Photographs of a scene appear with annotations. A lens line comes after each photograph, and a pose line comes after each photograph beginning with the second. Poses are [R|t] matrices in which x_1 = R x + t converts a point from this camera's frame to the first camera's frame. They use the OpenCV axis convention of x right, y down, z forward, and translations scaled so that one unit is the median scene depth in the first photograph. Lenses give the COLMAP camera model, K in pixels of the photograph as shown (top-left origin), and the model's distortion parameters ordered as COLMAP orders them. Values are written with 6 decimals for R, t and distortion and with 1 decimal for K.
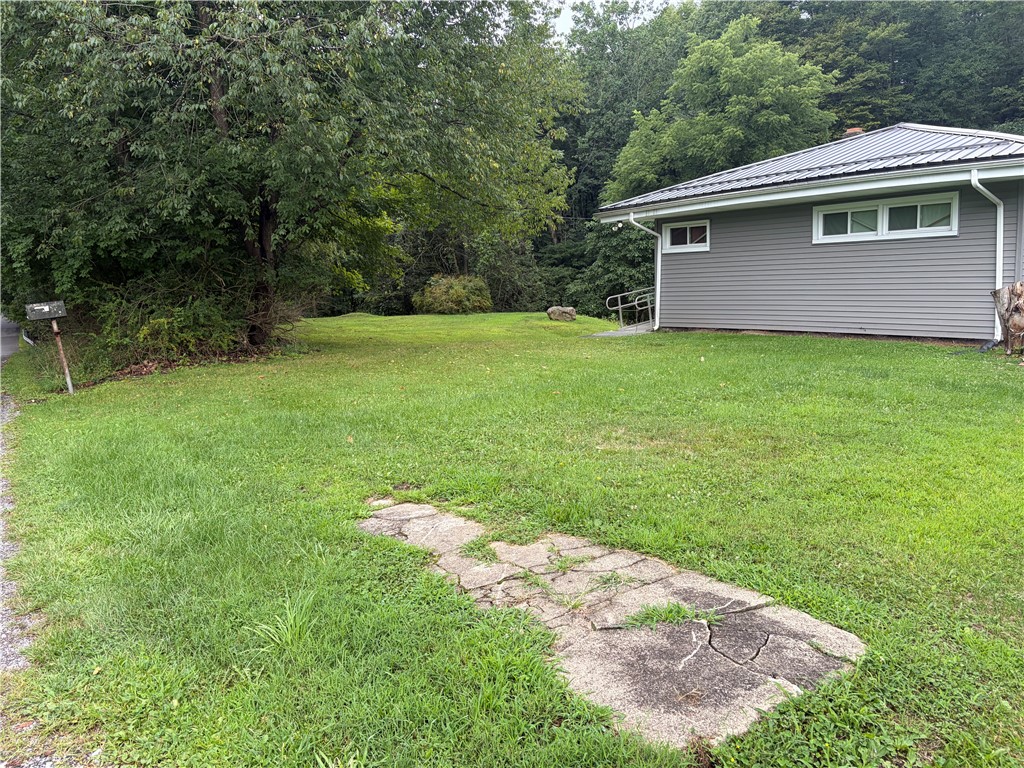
lens RADIAL K [[760.4, 0, 512.0], [0, 760.4, 384.0], [0, 0, 1]] dist [0.036927, -0.069384]
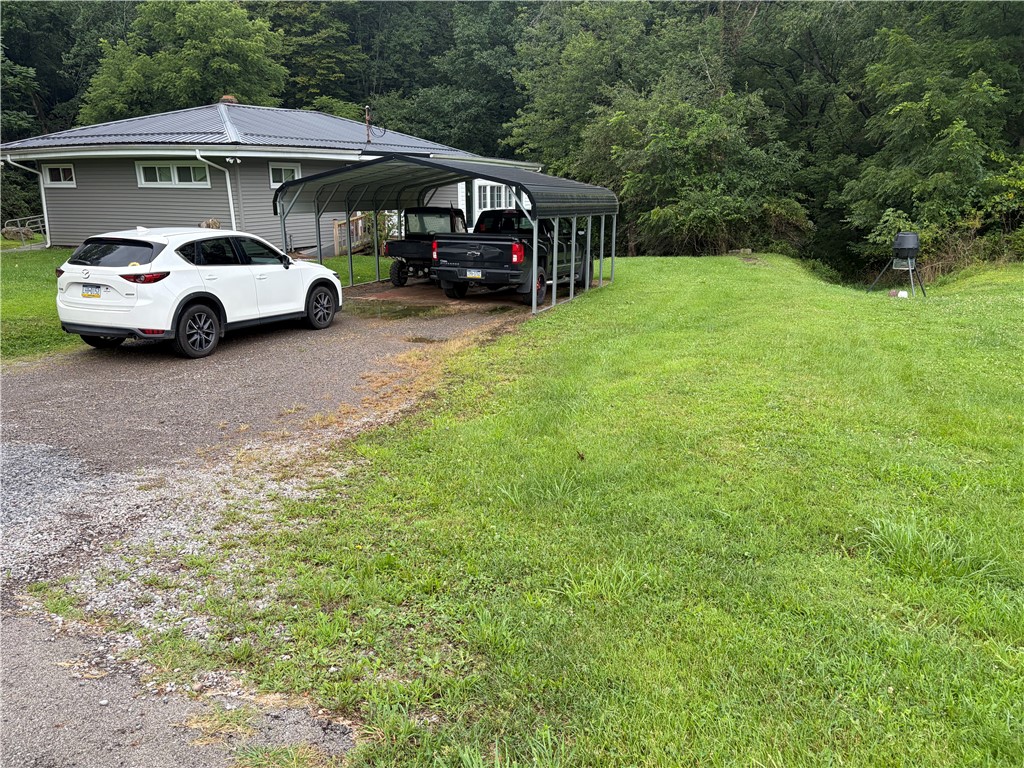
lens RADIAL K [[760.4, 0, 512.0], [0, 760.4, 384.0], [0, 0, 1]] dist [0.036927, -0.069384]
pose [[0.865307, -0.081244, 0.494614, 0.191556], [0.031739, 0.993677, 0.107693, 0.039244], [-0.500236, -0.077489, 0.862415, -0.465359]]
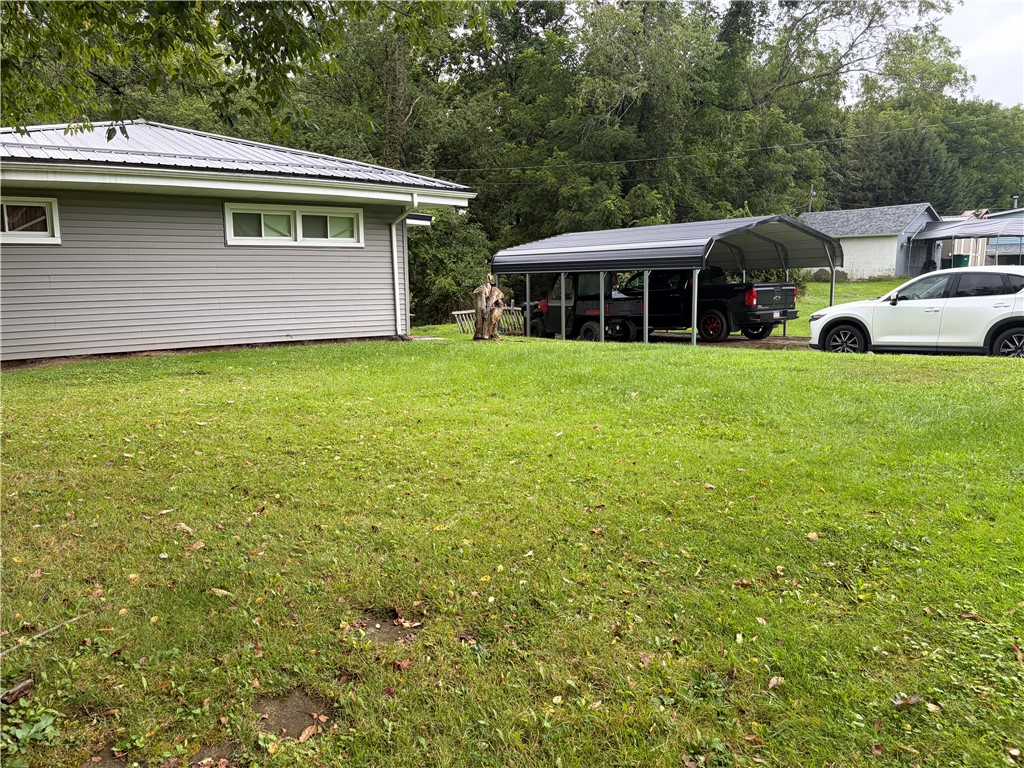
lens RADIAL K [[760.4, 0, 512.0], [0, 760.4, 384.0], [0, 0, 1]] dist [0.036927, -0.069384]
pose [[-0.013400, -0.118013, 0.992922, -0.365984], [0.147224, 0.981955, 0.118697, -0.060804], [-0.989012, 0.147772, 0.004216, 0.511159]]
